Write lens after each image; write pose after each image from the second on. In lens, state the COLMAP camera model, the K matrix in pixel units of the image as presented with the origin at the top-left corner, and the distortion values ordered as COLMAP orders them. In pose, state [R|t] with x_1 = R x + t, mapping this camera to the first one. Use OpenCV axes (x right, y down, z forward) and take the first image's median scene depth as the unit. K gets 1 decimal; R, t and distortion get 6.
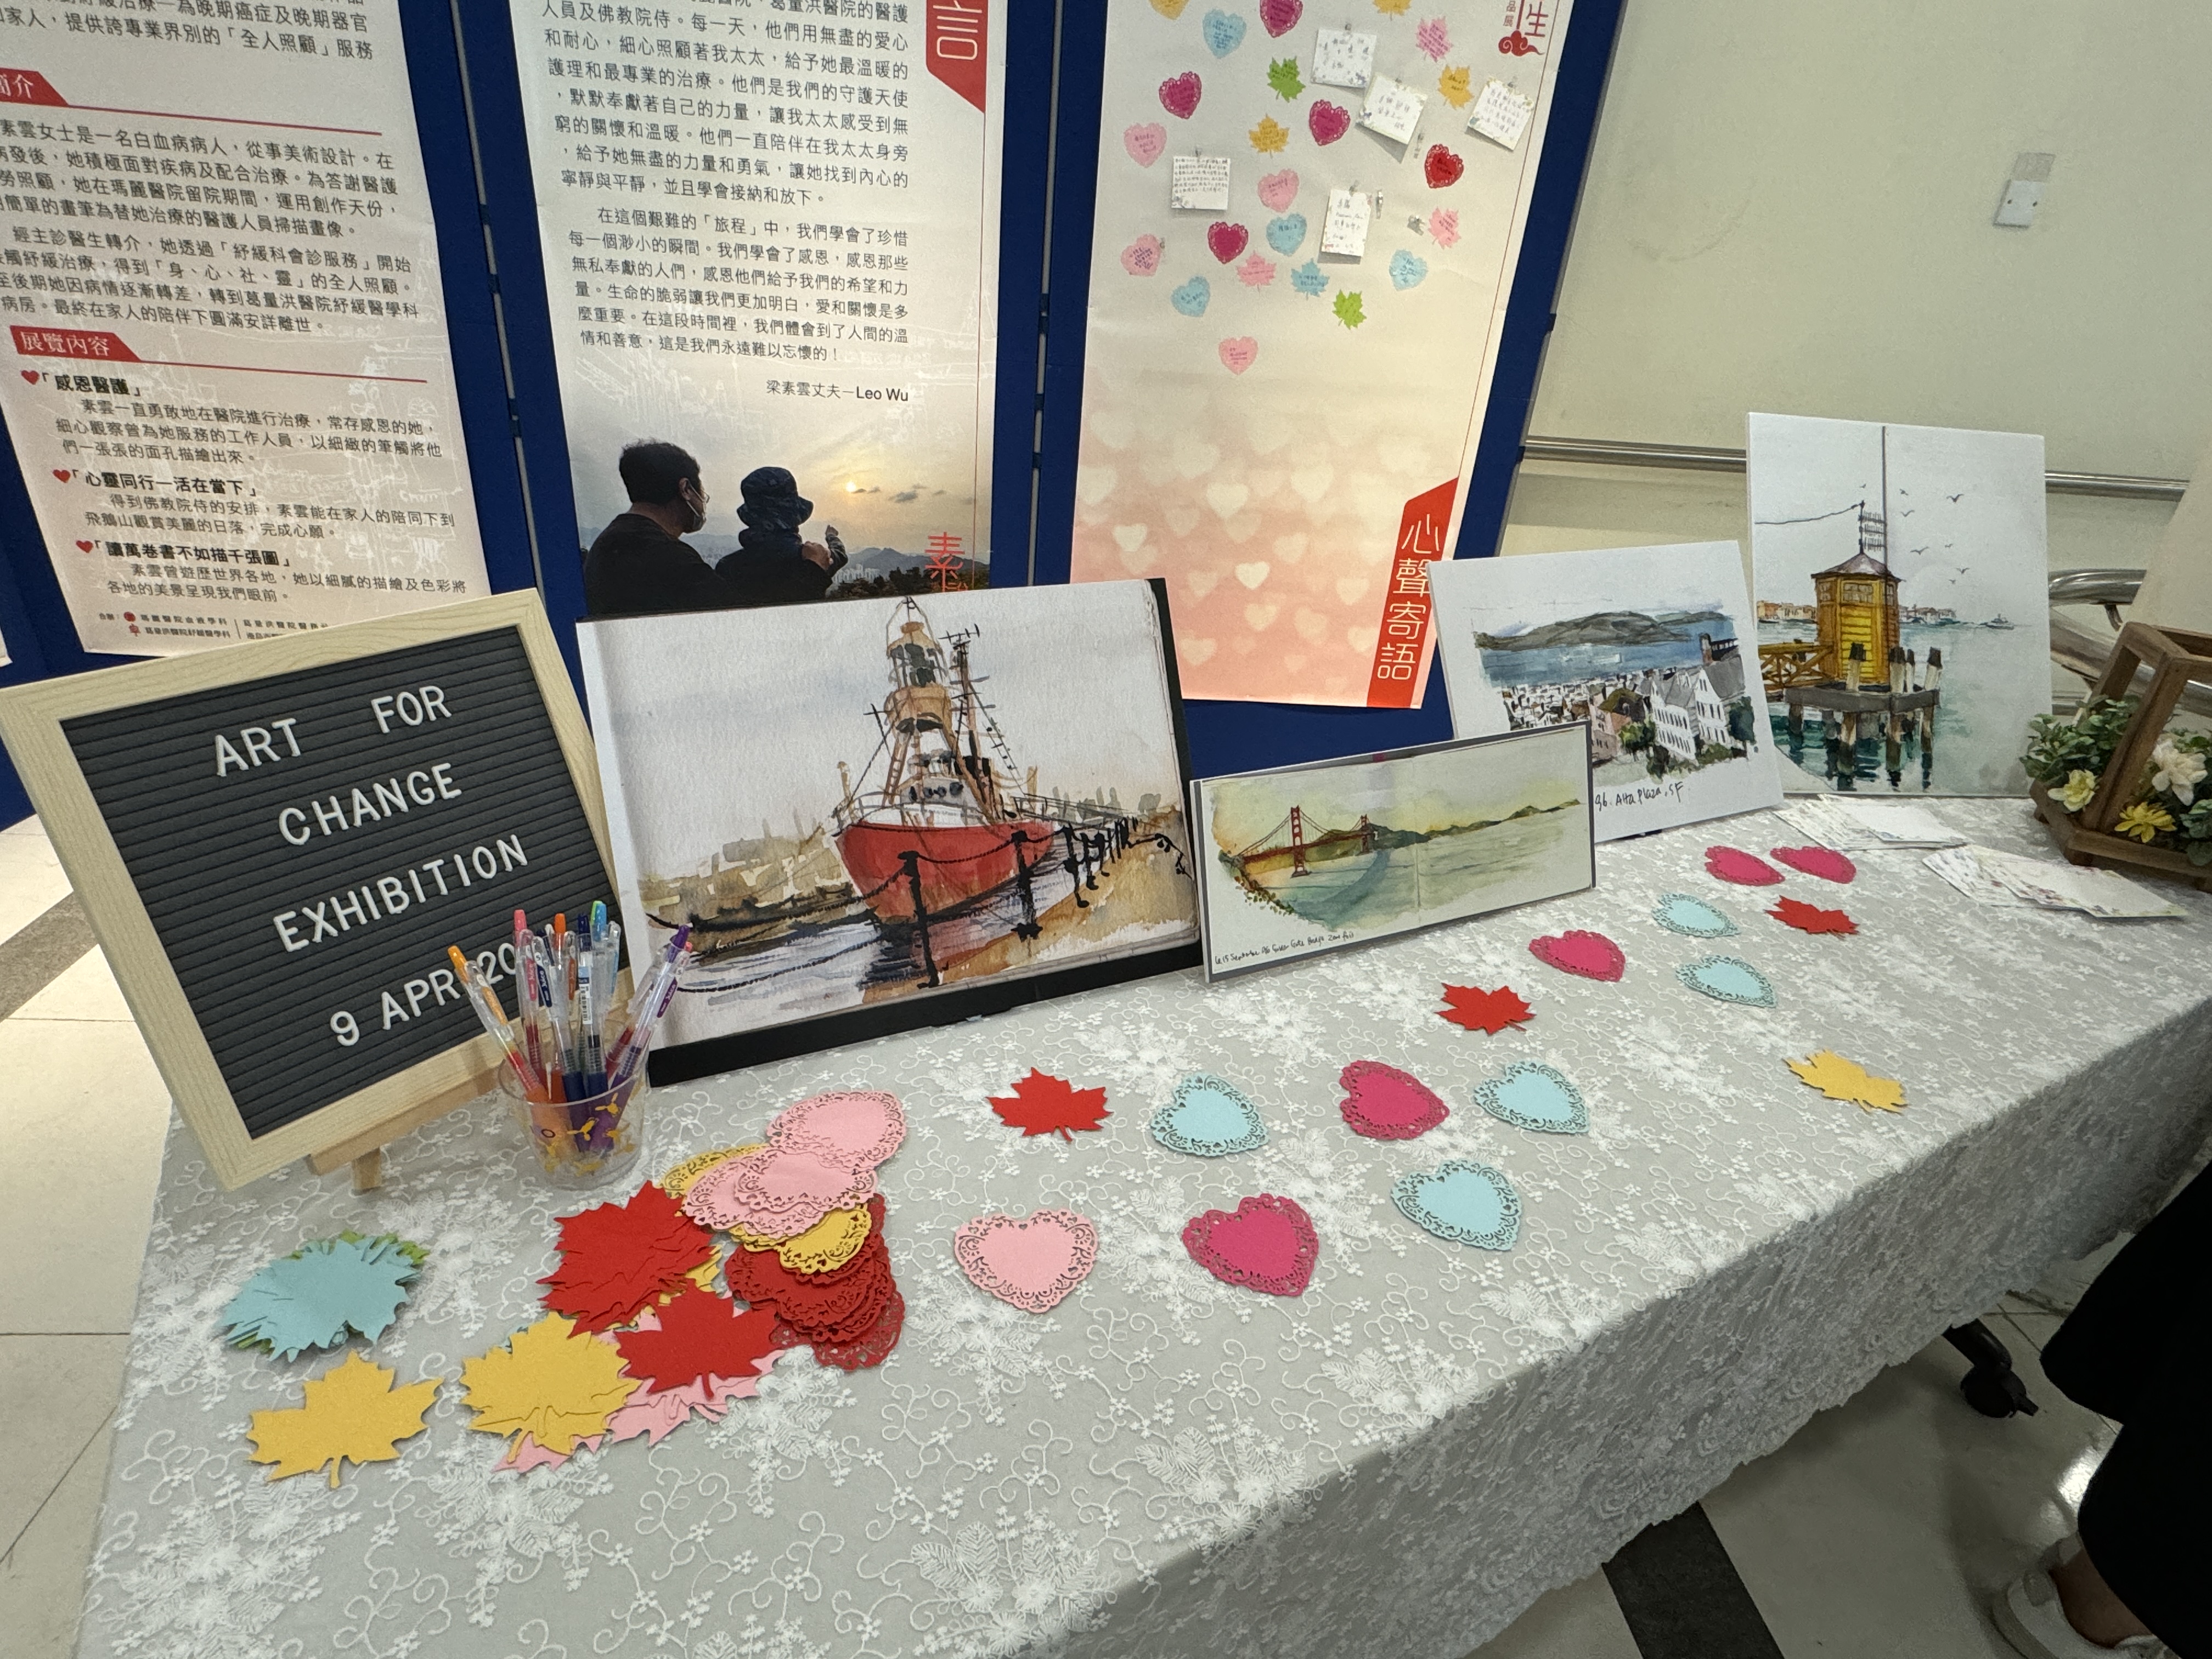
lens RADIAL K [[1172.2, 0, 1099.0], [0, 1172.2, 826.2], [0, 0, 1]] dist [-0.001507, -0.000075]
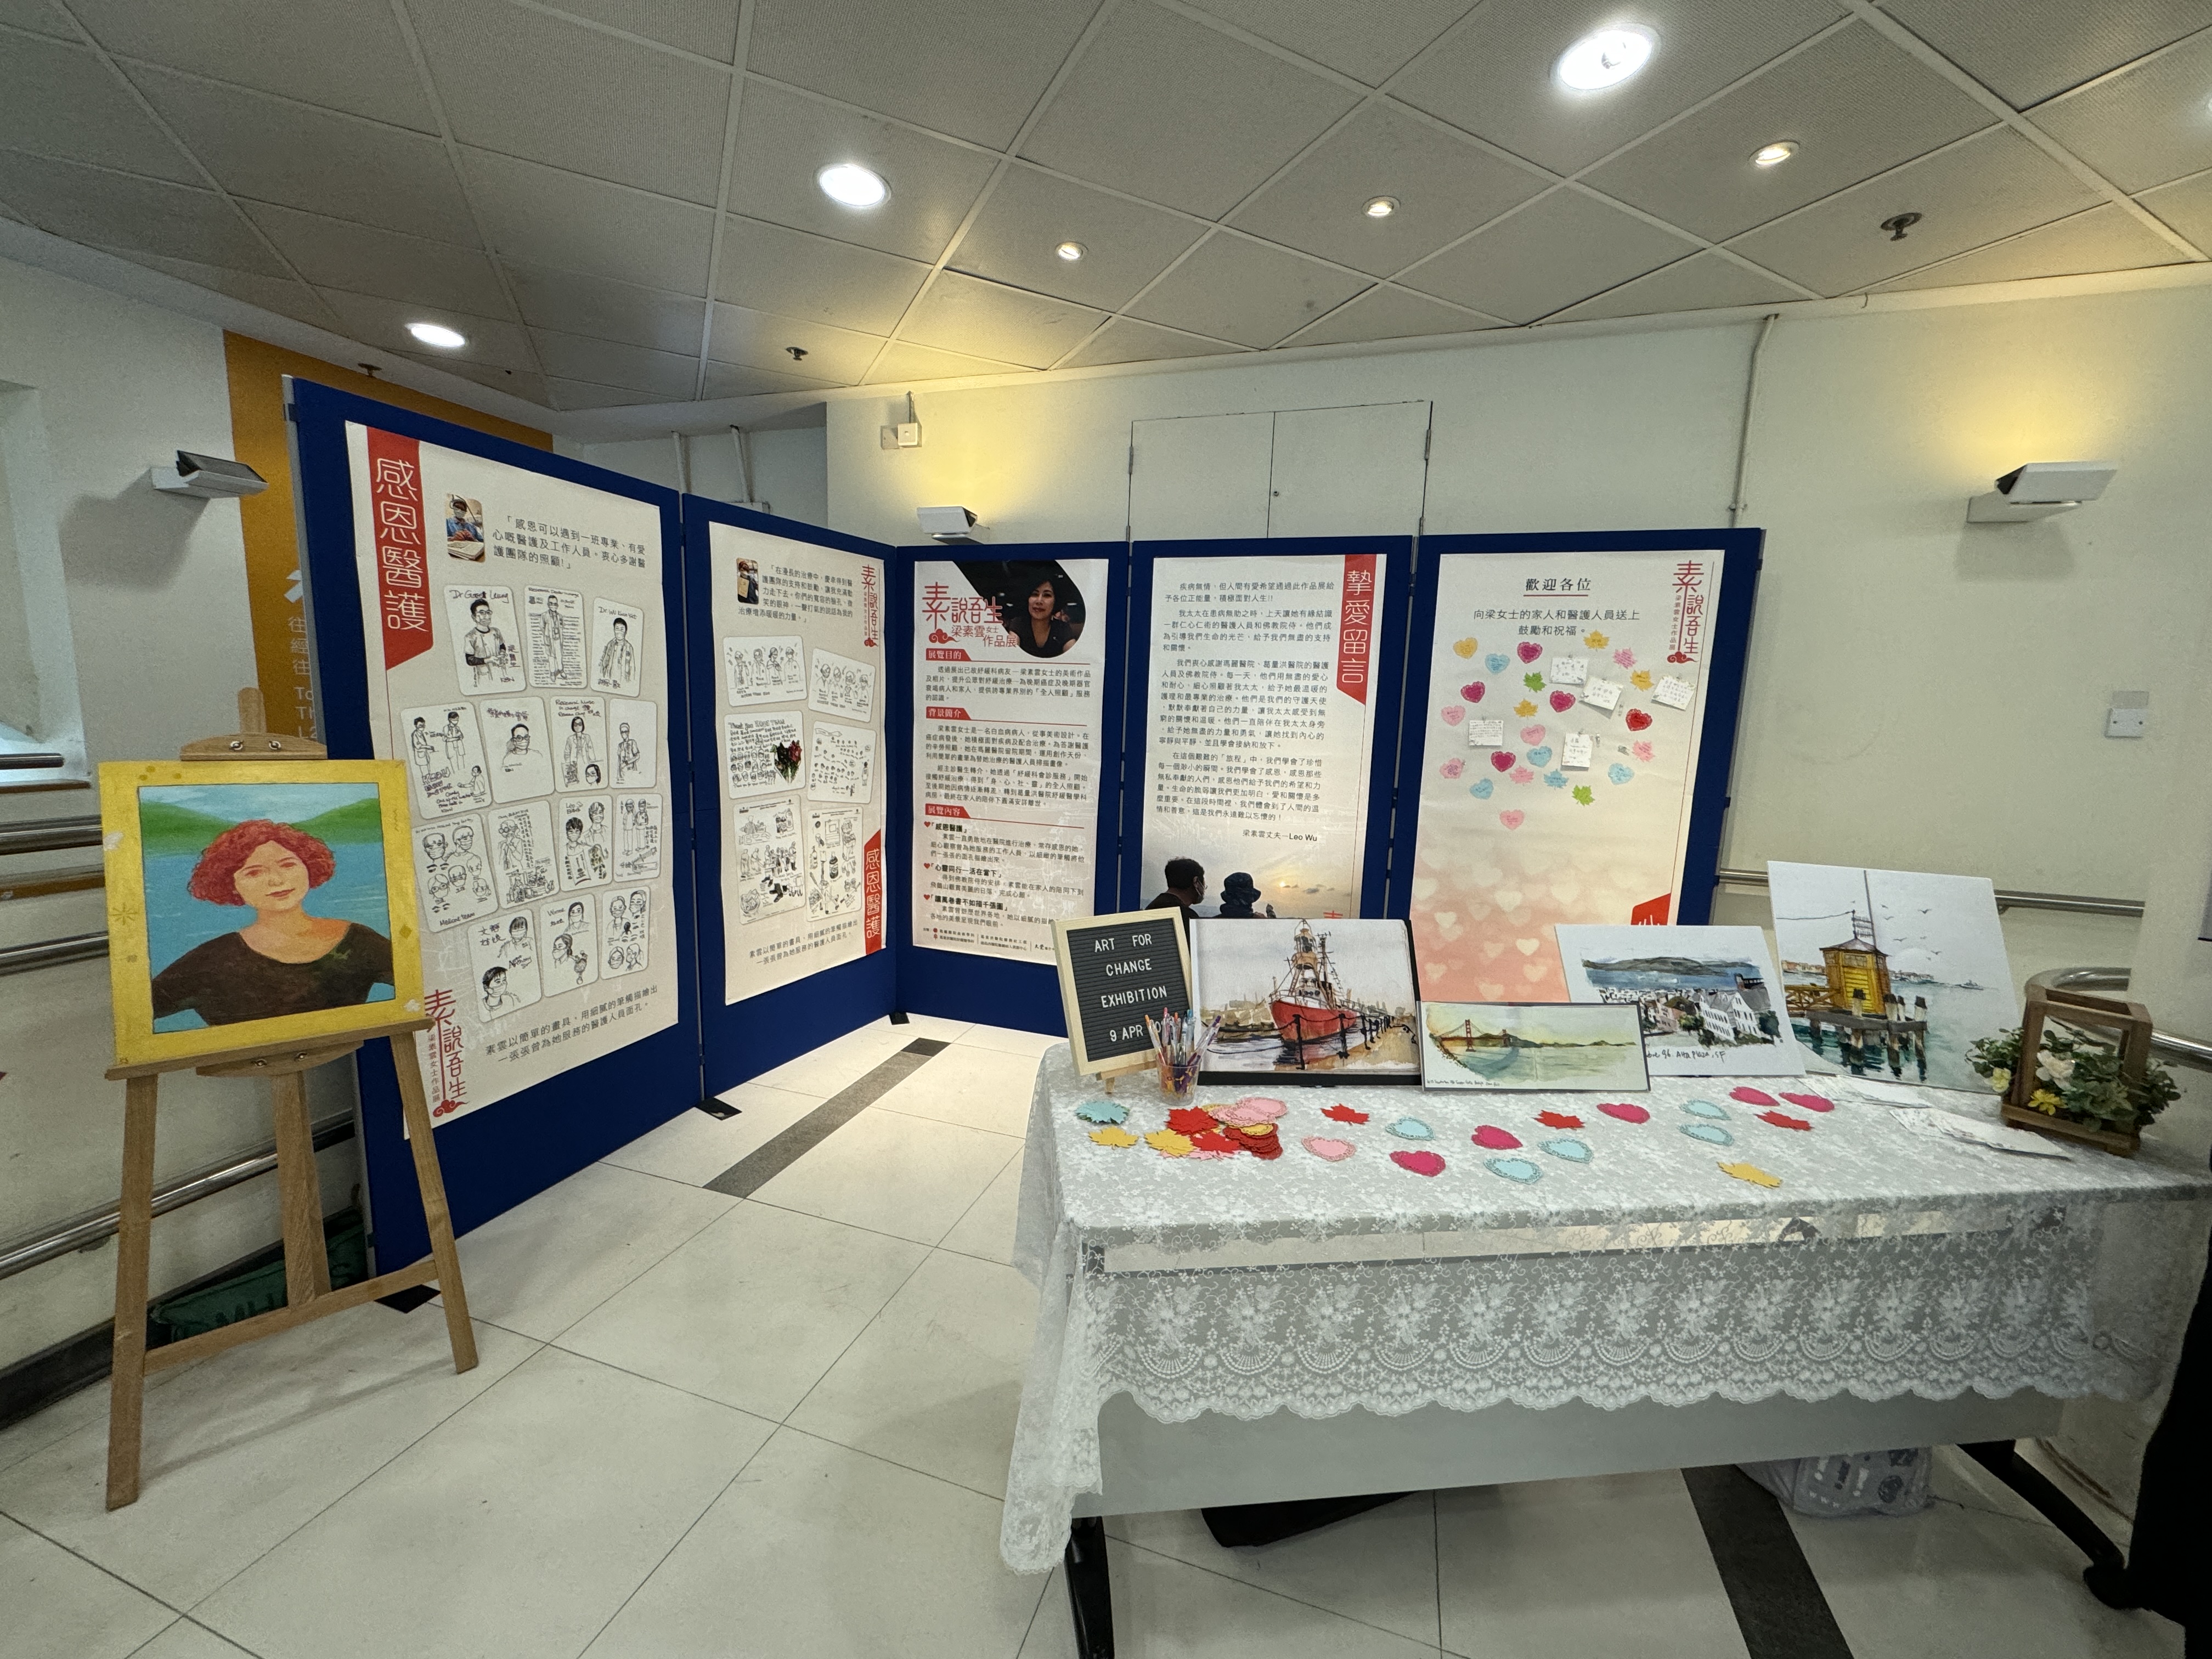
lens RADIAL K [[889.5, 0, 1103.7], [0, 889.5, 823.1], [0, 0, 1]] dist [0.000663, 0.000206]
pose [[0.922440, 0.010938, -0.385987, 0.125163], [-0.144943, 0.936314, -0.319856, 0.199655], [0.357906, 0.350994, 0.865278, -0.634068]]
